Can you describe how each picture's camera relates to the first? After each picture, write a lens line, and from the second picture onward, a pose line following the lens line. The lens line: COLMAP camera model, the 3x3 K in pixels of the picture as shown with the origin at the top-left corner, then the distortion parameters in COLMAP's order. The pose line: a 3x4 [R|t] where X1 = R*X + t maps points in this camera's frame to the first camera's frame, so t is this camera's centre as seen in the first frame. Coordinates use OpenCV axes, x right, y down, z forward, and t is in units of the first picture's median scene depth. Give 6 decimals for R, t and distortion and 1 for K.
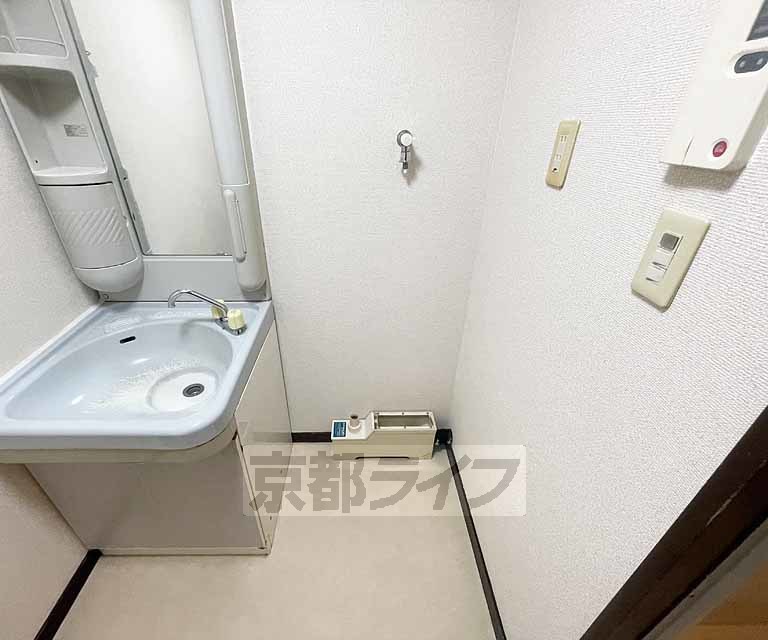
lens RADIAL K [[345.8, 0, 364.0], [0, 345.8, 321.7], [0, 0, 1]] dist [0.002654, 0.000498]
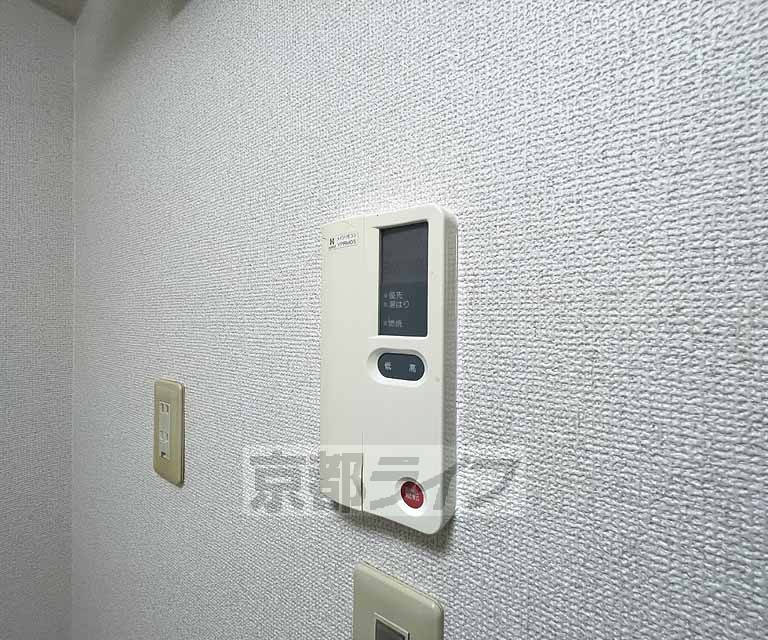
lens RADIAL K [[335.5, 0, 384.0], [0, 335.5, 320.0], [0, 0, 1]] dist [-0.000798, -0.000169]
pose [[0.573161, 0.001158, 0.819442, 0.111294], [0.410970, 0.864737, -0.288676, -0.119336], [-0.708936, 0.502224, 0.495158, 0.124767]]
